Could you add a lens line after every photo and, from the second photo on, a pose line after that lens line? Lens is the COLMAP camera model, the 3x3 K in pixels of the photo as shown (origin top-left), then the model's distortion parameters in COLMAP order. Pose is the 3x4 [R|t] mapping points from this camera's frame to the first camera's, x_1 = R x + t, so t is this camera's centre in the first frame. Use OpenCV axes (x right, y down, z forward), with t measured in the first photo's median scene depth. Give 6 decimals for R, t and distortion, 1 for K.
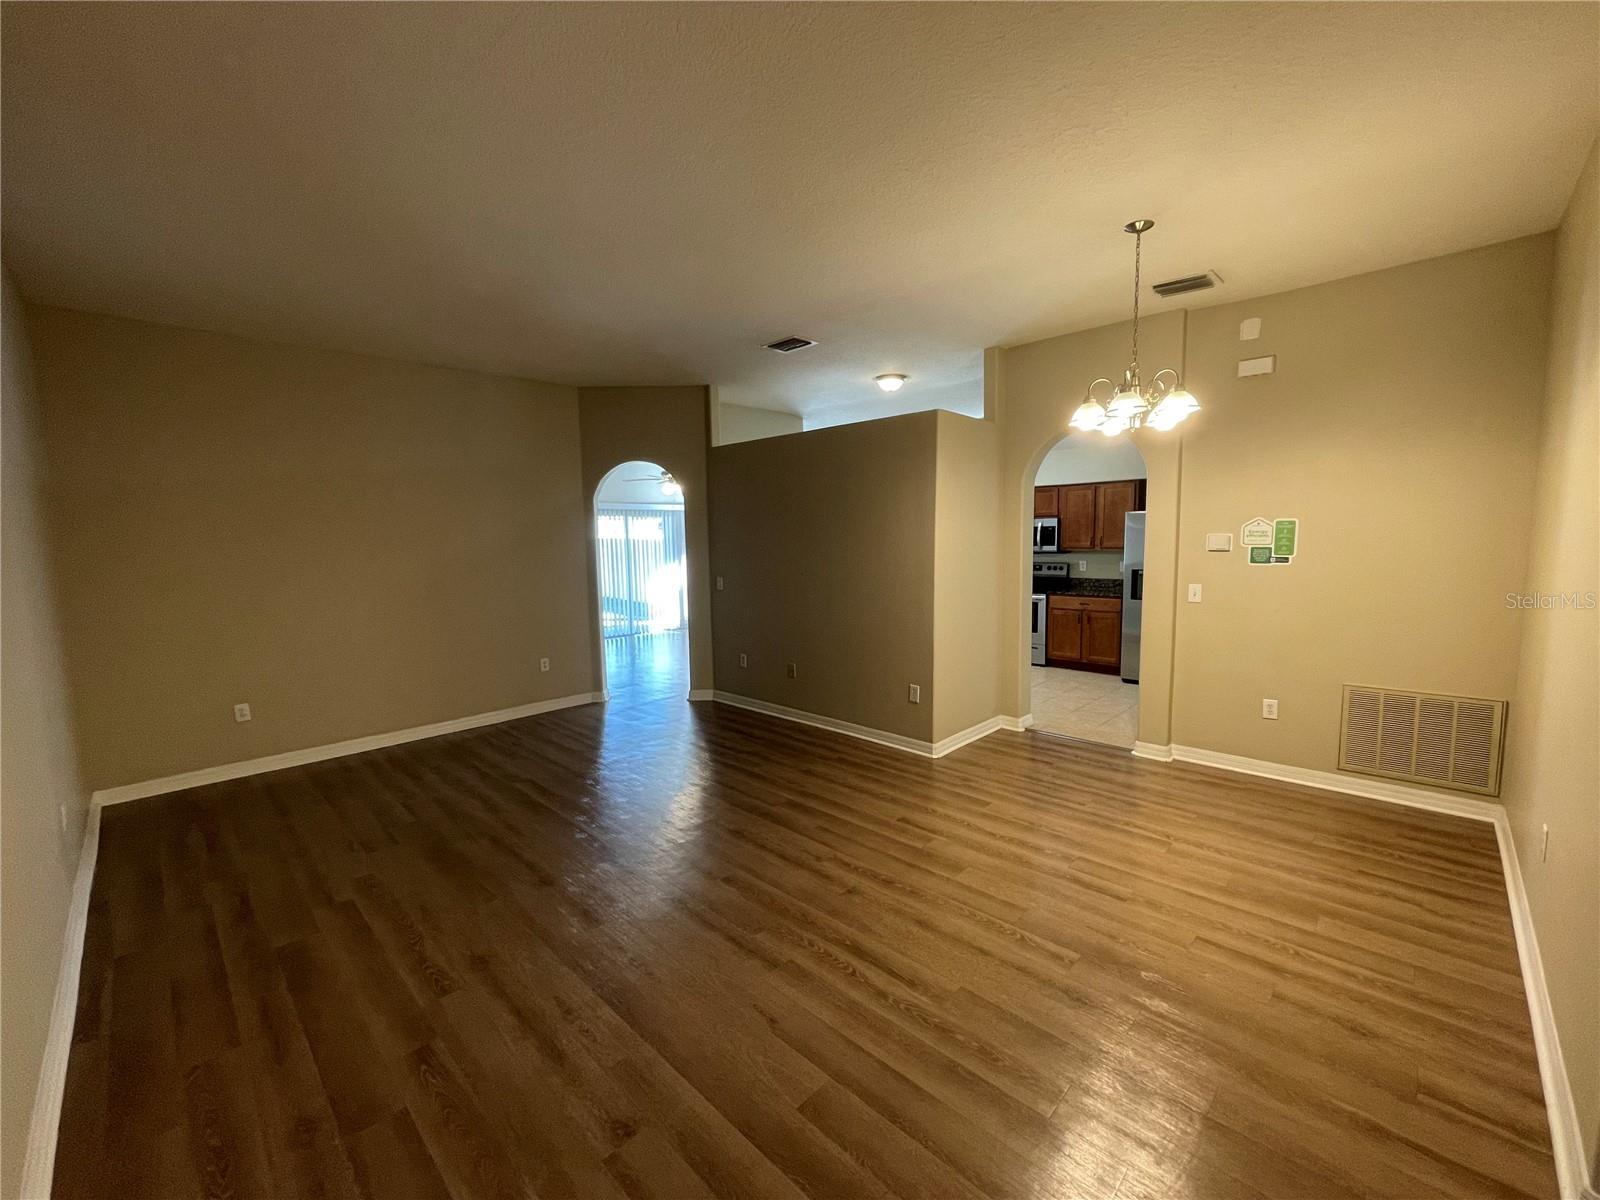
lens RADIAL K [[653.6, 0, 800.0], [0, 653.6, 600.0], [0, 0, 1]] dist [0.004483, 0.000113]
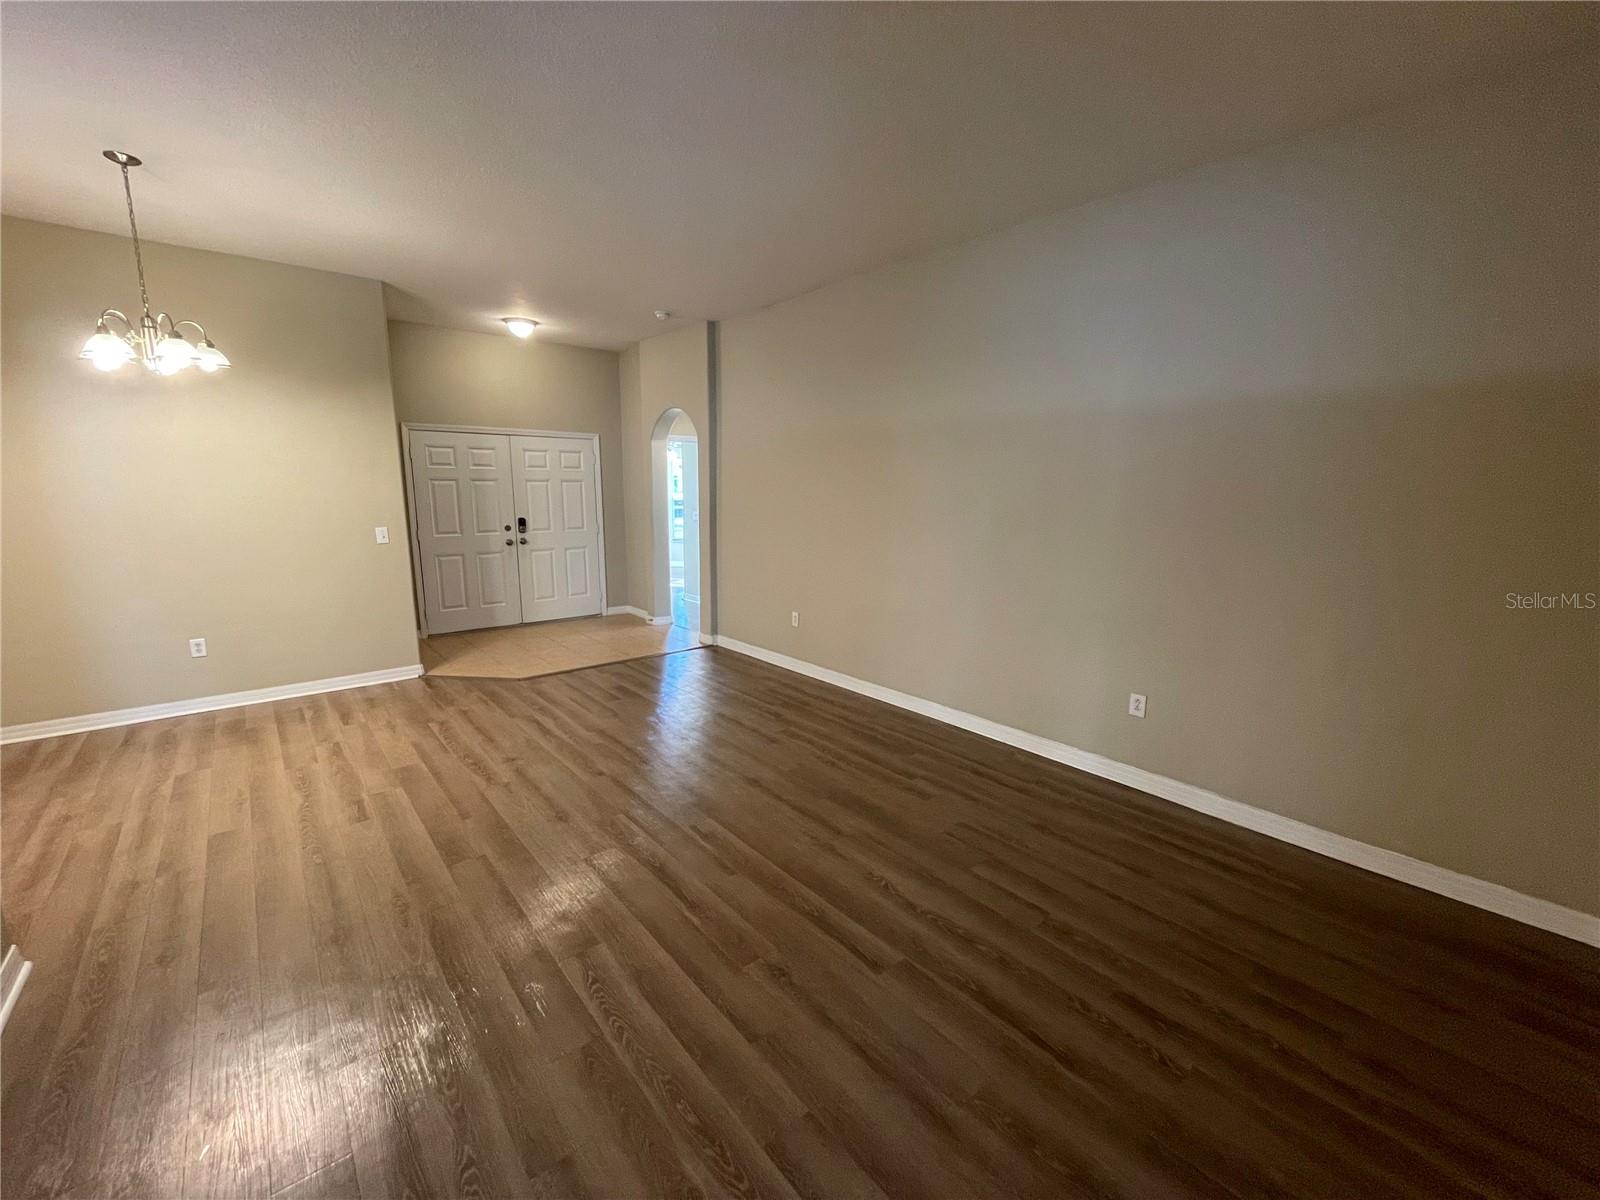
lens RADIAL K [[653.6, 0, 800.0], [0, 653.6, 600.0], [0, 0, 1]] dist [0.004483, 0.000113]
pose [[-0.995975, -0.001650, 0.089616, -0.553742], [0.023025, 0.961567, 0.273602, -0.176103], [-0.086623, 0.274565, -0.957659, 1.940596]]
